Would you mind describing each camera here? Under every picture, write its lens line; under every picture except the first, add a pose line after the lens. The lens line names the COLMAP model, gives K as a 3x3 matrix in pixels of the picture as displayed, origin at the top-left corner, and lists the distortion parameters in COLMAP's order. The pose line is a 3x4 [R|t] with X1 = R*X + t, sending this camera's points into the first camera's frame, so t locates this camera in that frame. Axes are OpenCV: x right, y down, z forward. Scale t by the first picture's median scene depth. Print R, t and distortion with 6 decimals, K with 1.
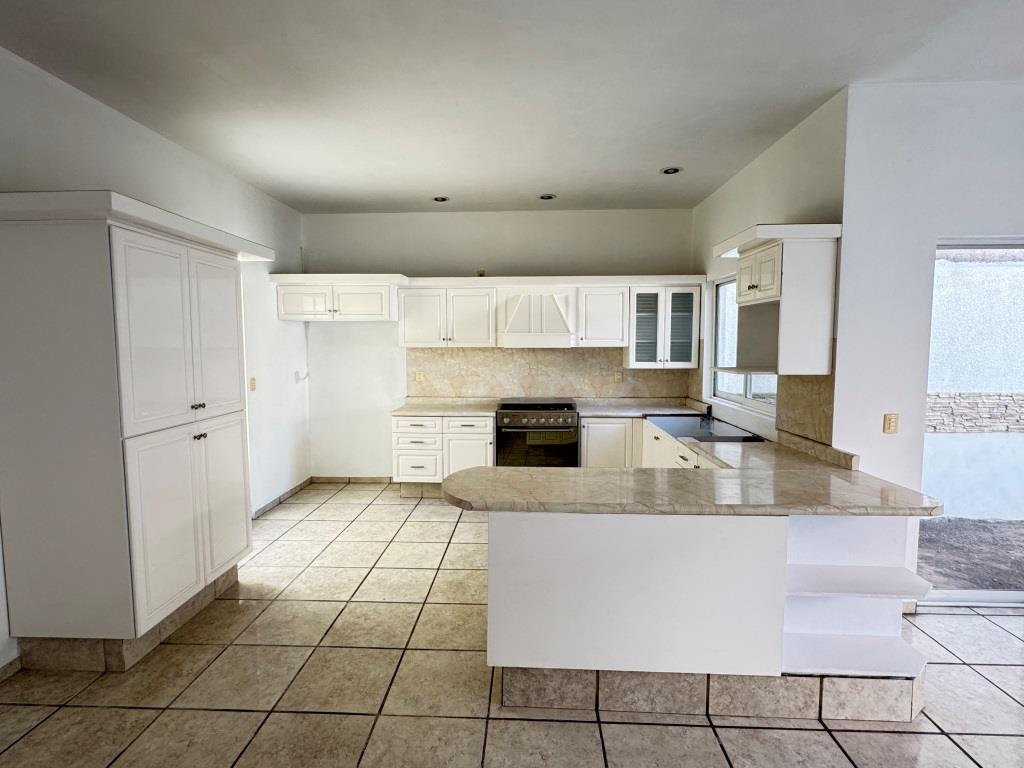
lens RADIAL K [[507.7, 0, 512.0], [0, 507.7, 384.0], [0, 0, 1]] dist [-0.002695, -0.000081]
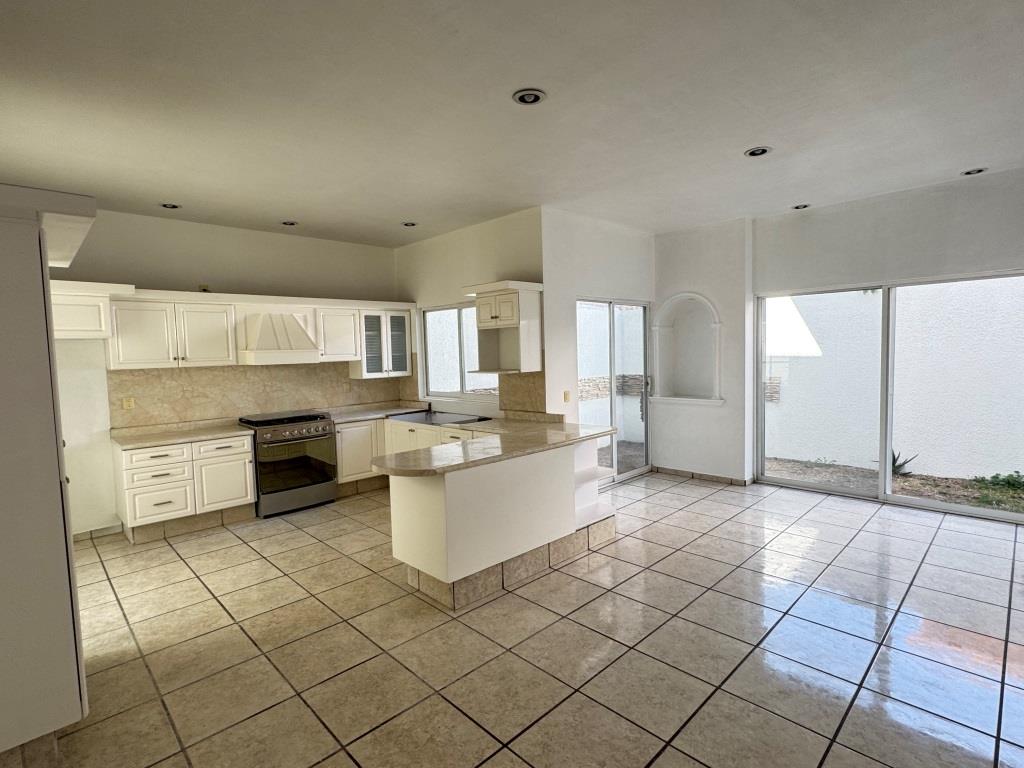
lens RADIAL K [[507.7, 0, 512.0], [0, 507.7, 384.0], [0, 0, 1]] dist [-0.002695, -0.000081]
pose [[0.687104, -0.064894, 0.723655, -0.392140], [0.086378, 0.996236, 0.007324, 0.002504], [-0.721406, 0.057475, 0.690123, -0.059065]]
